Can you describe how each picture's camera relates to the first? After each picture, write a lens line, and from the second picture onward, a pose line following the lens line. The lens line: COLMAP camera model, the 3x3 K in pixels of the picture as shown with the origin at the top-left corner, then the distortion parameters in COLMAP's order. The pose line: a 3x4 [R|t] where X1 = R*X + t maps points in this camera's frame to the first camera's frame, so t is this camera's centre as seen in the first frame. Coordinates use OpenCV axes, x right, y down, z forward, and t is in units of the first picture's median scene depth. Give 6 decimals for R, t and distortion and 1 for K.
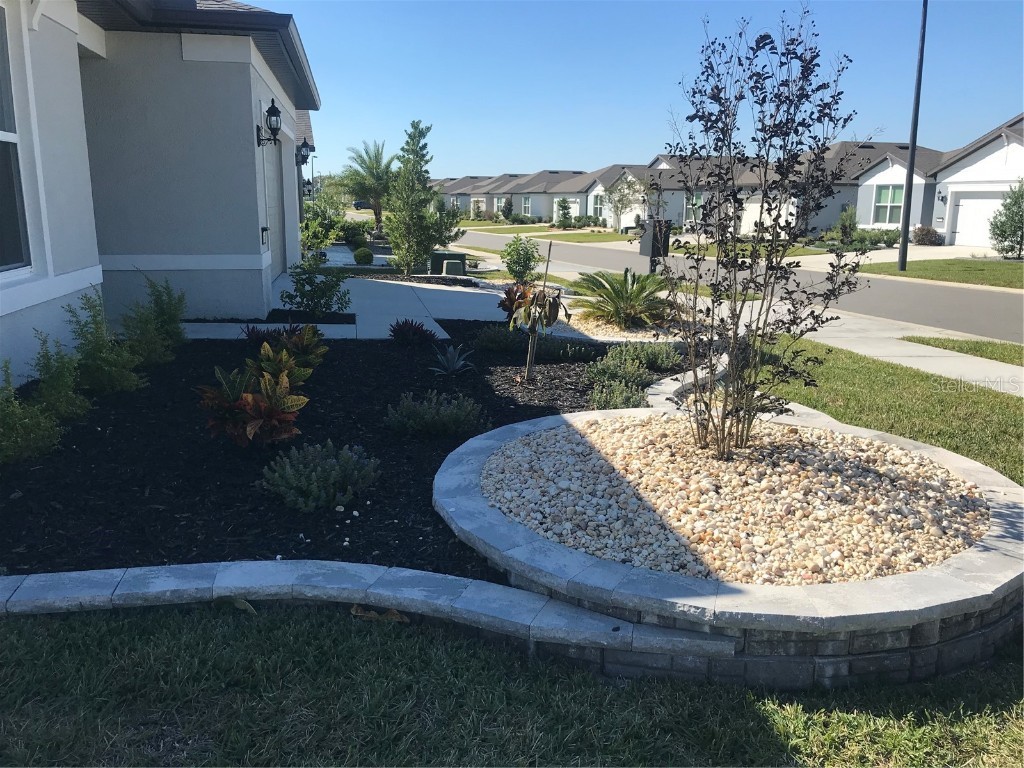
lens RADIAL K [[860.9, 0, 508.9], [0, 860.9, 384.9], [0, 0, 1]] dist [0.000627, -0.014939]
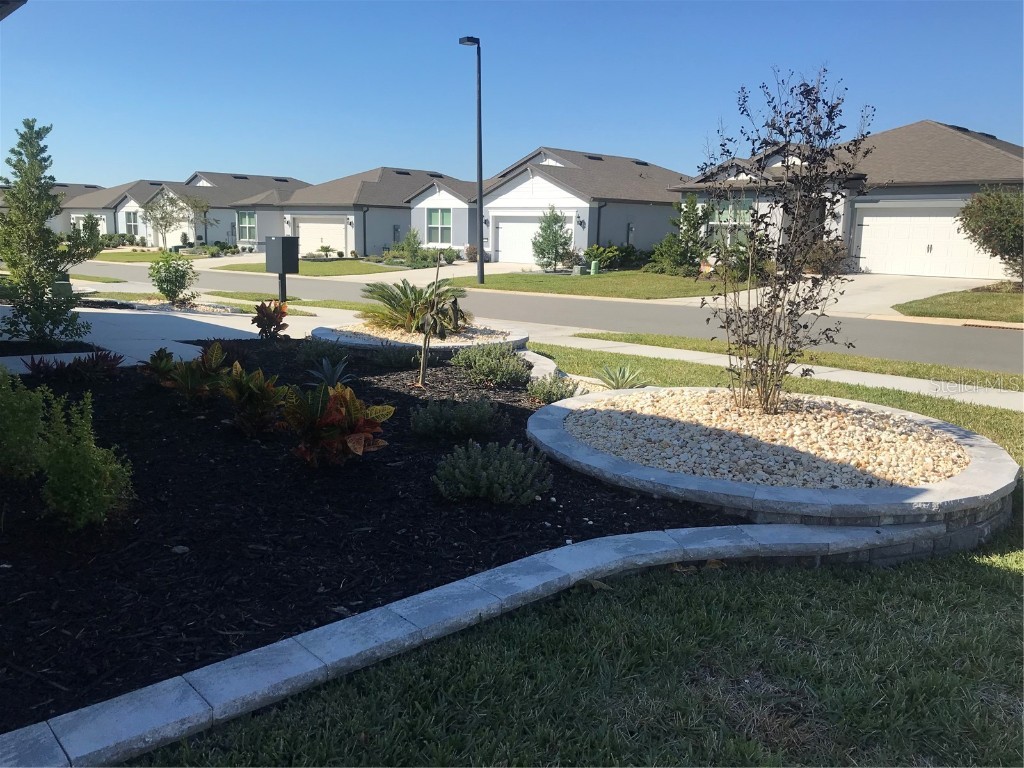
lens RADIAL K [[860.9, 0, 508.9], [0, 860.9, 384.9], [0, 0, 1]] dist [0.000627, -0.014939]
pose [[0.838380, -0.083137, 0.538709, -0.126360], [0.096079, 0.995365, 0.004087, -0.000075], [-0.536552, 0.048332, 0.842482, 0.021949]]
